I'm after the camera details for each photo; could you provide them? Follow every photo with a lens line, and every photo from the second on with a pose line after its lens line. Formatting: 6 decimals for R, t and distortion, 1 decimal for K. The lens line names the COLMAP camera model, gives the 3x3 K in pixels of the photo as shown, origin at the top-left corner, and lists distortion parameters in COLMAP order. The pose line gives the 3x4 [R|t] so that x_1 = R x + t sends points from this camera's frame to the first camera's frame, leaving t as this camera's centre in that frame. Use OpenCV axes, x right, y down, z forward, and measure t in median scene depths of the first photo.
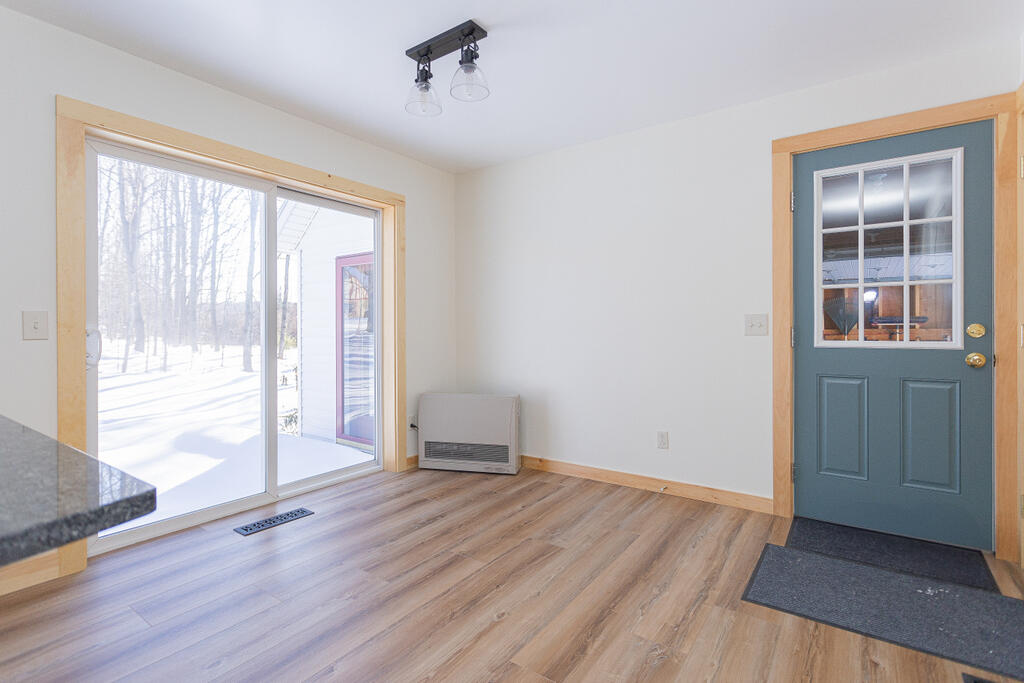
lens RADIAL K [[488.1, 0, 513.8], [0, 488.1, 336.8], [0, 0, 1]] dist [0.000598, -0.000098]
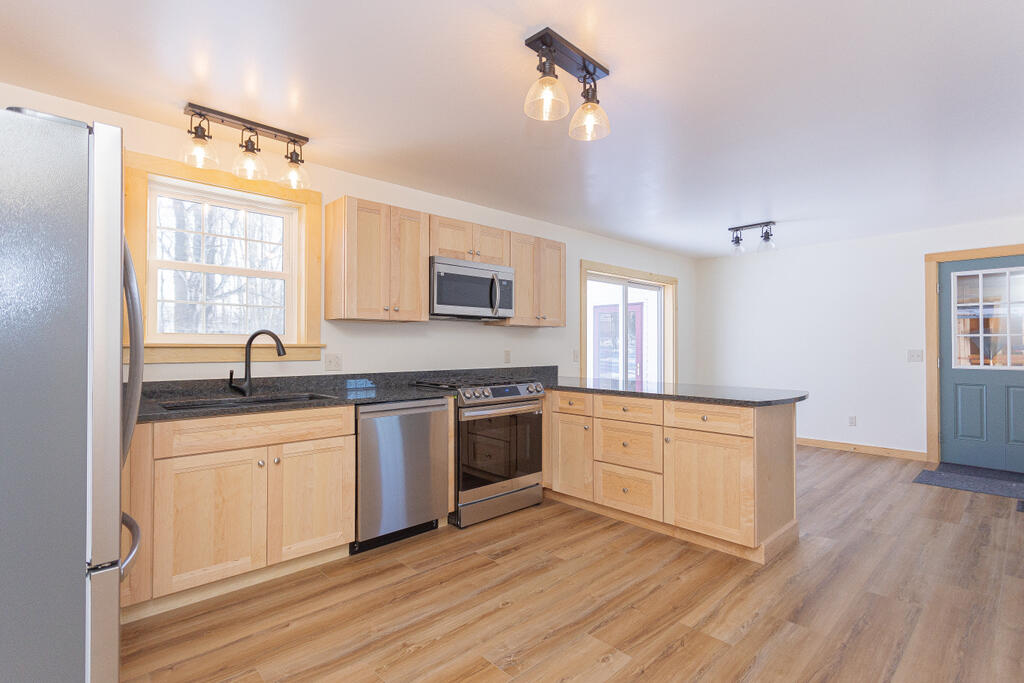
lens RADIAL K [[488.1, 0, 510.6], [0, 488.1, 345.0], [0, 0, 1]] dist [0.000598, -0.000098]
pose [[0.981946, -0.002789, -0.189141, -0.638676], [0.002043, 0.999989, -0.004141, -0.060864], [0.189151, 0.003680, 0.981941, -1.069416]]
